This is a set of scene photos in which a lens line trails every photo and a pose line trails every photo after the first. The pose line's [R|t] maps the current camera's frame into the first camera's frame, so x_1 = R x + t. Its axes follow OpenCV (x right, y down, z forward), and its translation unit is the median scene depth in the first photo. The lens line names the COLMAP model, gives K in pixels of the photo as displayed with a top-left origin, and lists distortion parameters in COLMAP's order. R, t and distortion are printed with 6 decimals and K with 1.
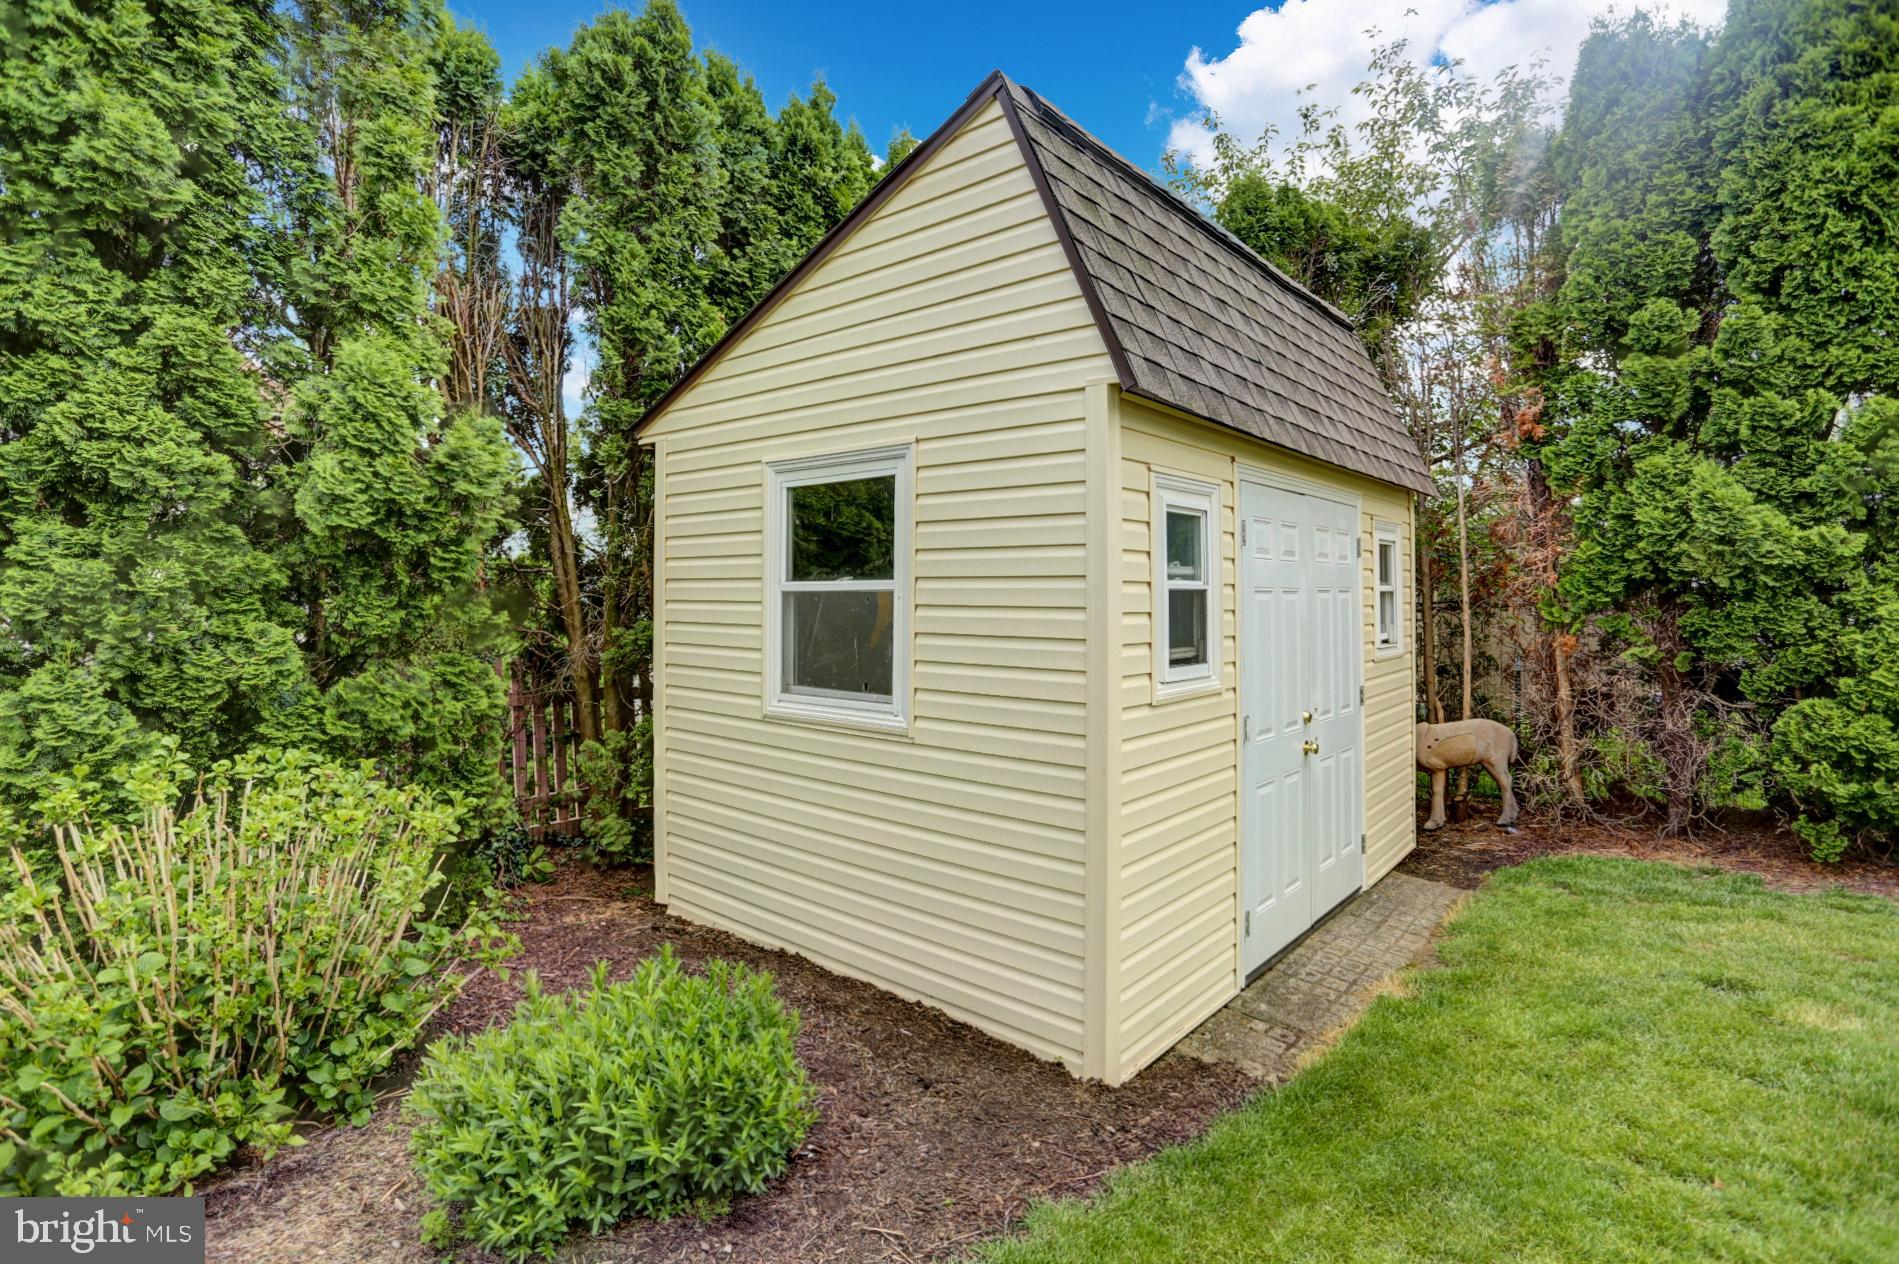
lens RADIAL K [[979.3, 0, 946.1], [0, 979.3, 613.3], [0, 0, 1]] dist [-0.090544, 0.047605]
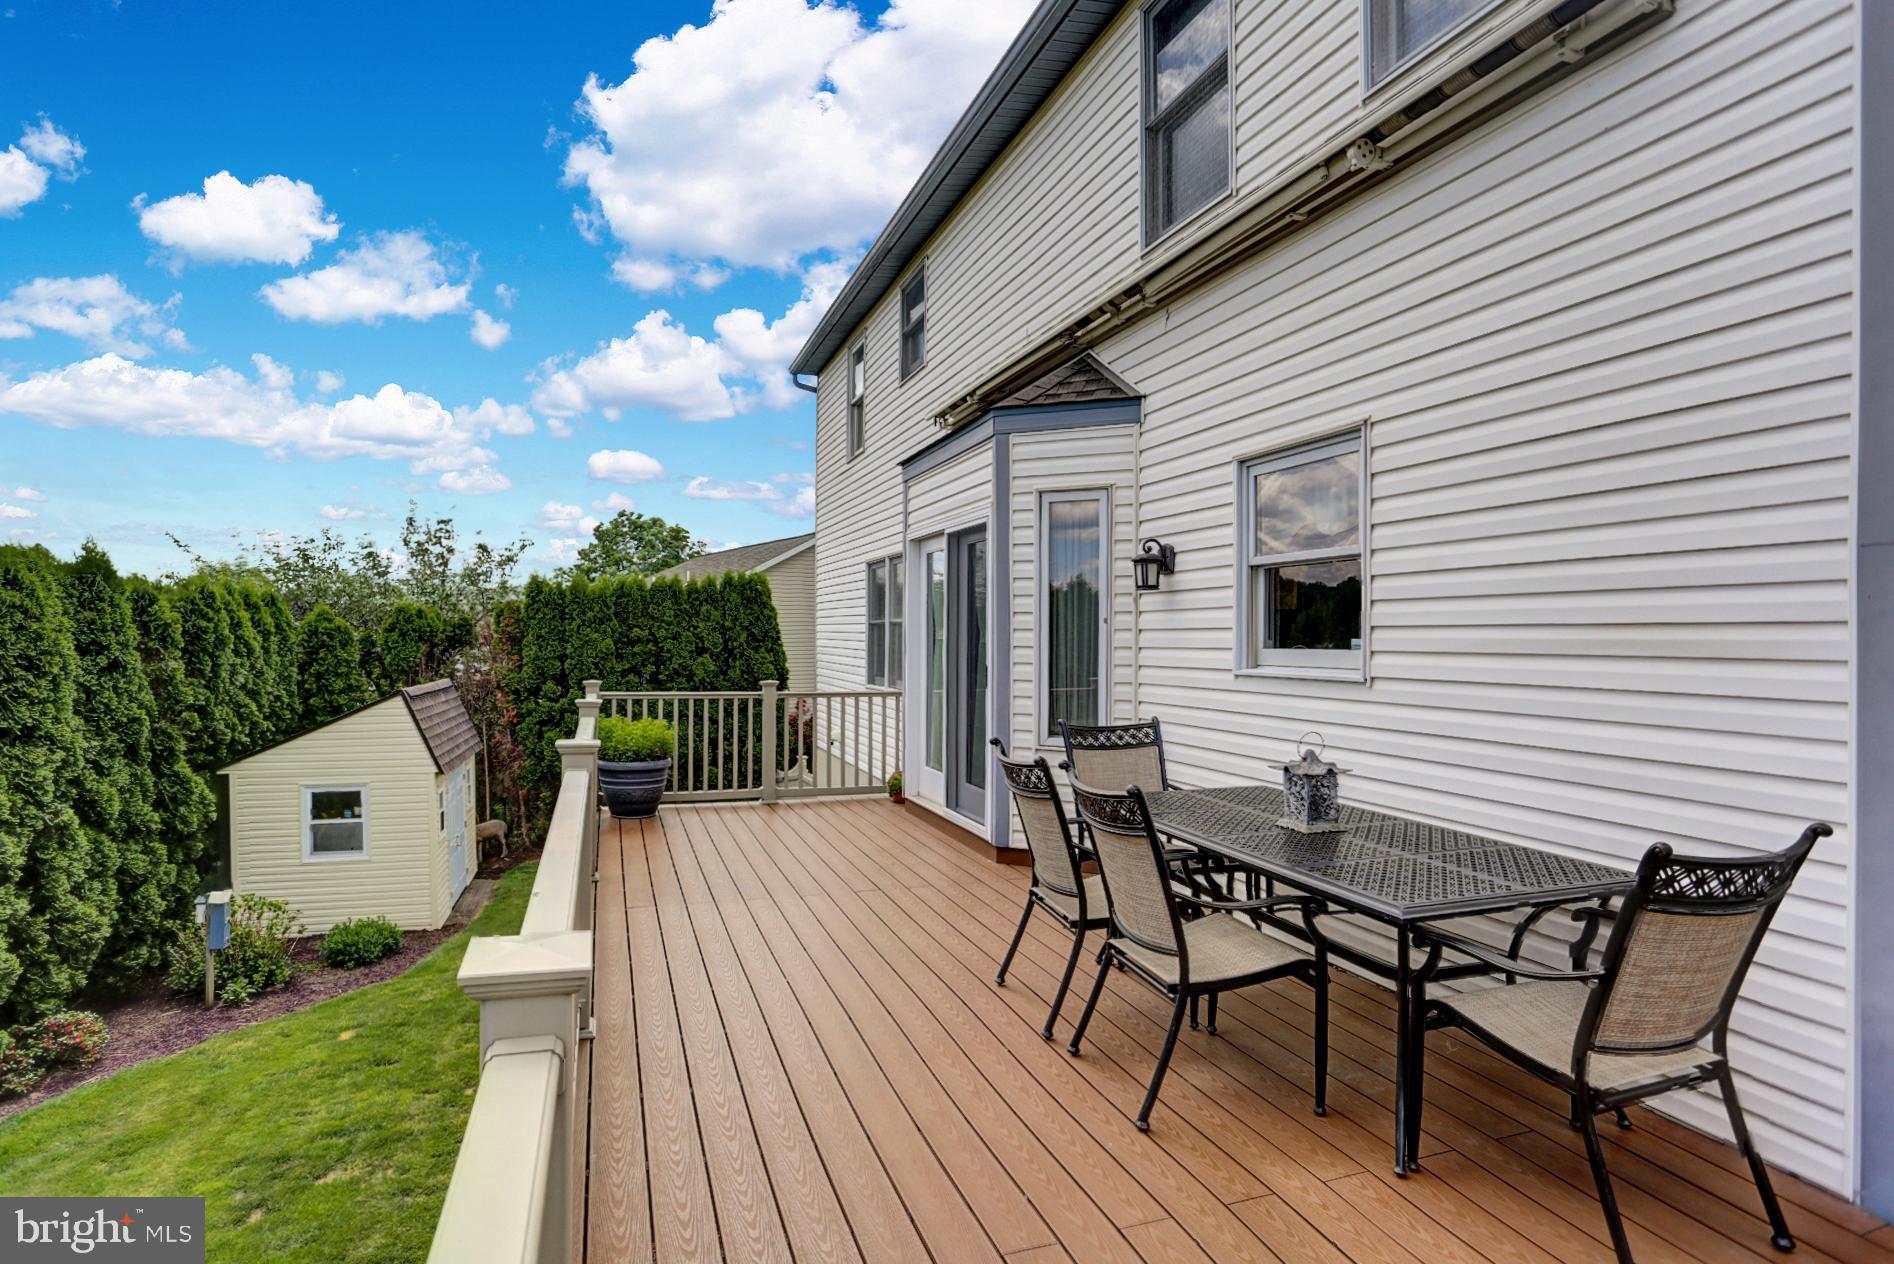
lens RADIAL K [[947.9, 0, 935.3], [0, 947.9, 637.0], [0, 0, 1]] dist [-0.068847, 0.027249]
pose [[0.532046, 0.012810, 0.846619, -1.295984], [0.003450, 0.999844, -0.017297, -0.453099], [-0.846709, 0.012124, 0.531919, -1.874130]]
